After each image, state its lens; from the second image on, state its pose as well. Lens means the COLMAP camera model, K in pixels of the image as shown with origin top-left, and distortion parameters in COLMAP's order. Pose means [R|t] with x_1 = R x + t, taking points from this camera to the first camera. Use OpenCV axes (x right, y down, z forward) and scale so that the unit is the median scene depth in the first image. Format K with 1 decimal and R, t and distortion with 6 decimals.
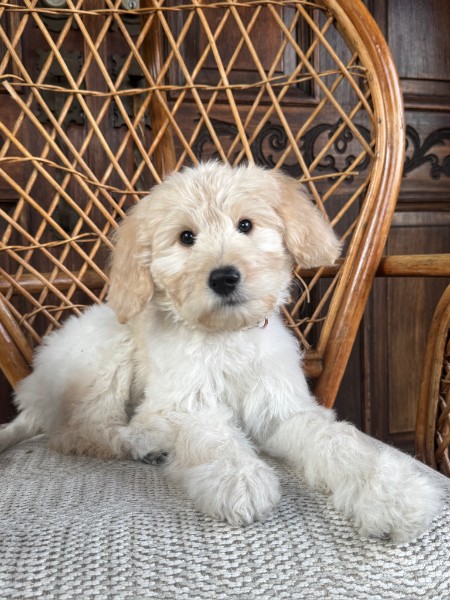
lens RADIAL K [[596.7, 0, 226.4], [0, 596.7, 310.4], [0, 0, 1]] dist [-0.027318, 0.000000]
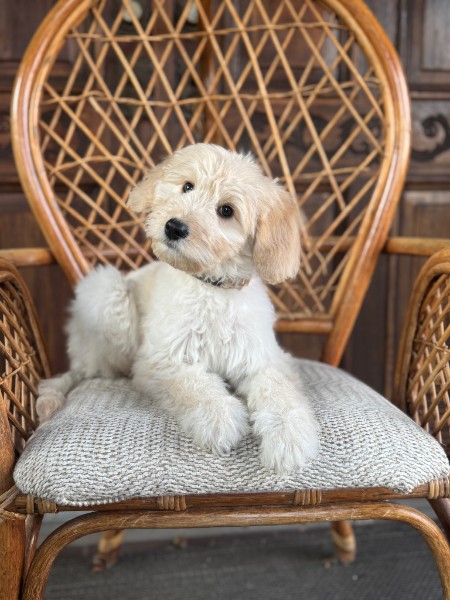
lens RADIAL K [[596.7, 0, 219.3], [0, 596.7, 315.9], [0, 0, 1]] dist [-0.027318, 0.000000]
pose [[0.990178, 0.040166, -0.133920, 0.097843], [-0.028773, 0.995884, 0.085950, -0.028094], [0.136821, -0.081252, 0.987258, -0.284209]]
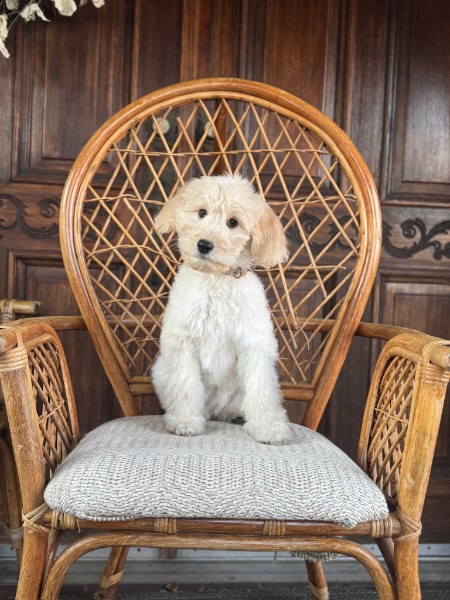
lens RADIAL K [[596.7, 0, 222.9], [0, 596.7, 298.8], [0, 0, 1]] dist [-0.027318, 0.000000]
pose [[0.984572, 0.073412, -0.158833, 0.167637], [-0.083129, 0.994997, -0.055417, -0.042485], [0.153970, 0.067766, 0.985749, -0.539663]]
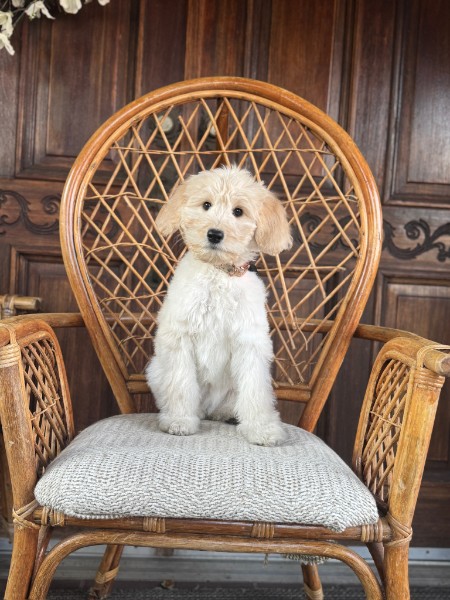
lens RADIAL K [[596.7, 0, 219.6], [0, 596.7, 296.7], [0, 0, 1]] dist [-0.027318, 0.000000]
pose [[0.979397, 0.089017, -0.181267, 0.197867], [-0.099816, 0.993681, -0.051332, -0.052341], [0.175552, 0.068368, 0.982093, -0.532492]]
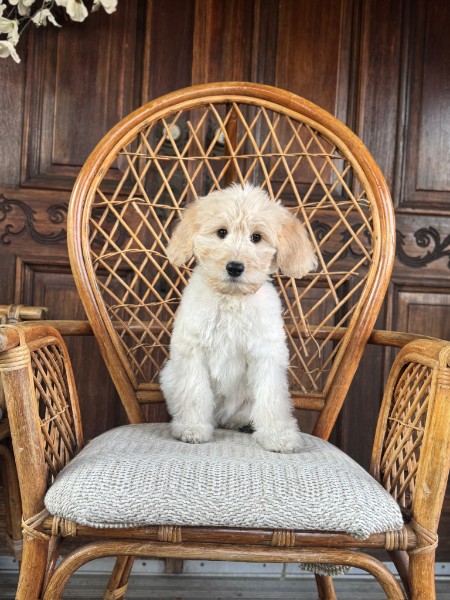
lens RADIAL K [[596.7, 0, 223.2], [0, 596.7, 300.6], [0, 0, 1]] dist [-0.027318, 0.000000]
pose [[0.981079, 0.076630, -0.177798, 0.167622], [-0.092171, 0.992455, -0.080853, -0.013382], [0.170261, 0.095711, 0.980740, -0.503488]]
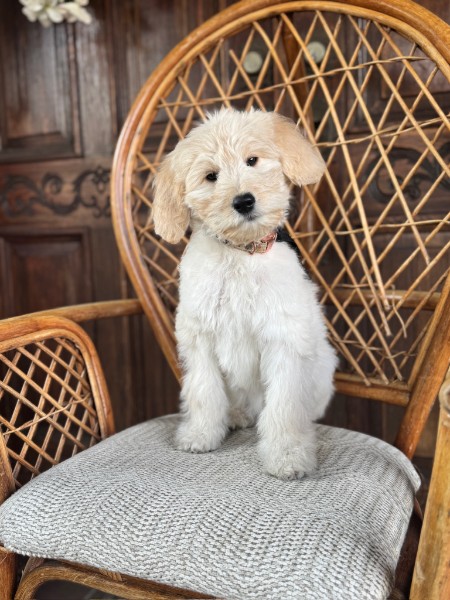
lens RADIAL K [[596.7, 0, 215.5], [0, 596.7, 307.5], [0, 0, 1]] dist [-0.027318, 0.000000]
pose [[0.800398, 0.075133, -0.594742, 0.545378], [-0.034994, 0.996279, 0.078764, -0.153382], [0.598447, -0.042230, 0.800049, -0.078792]]
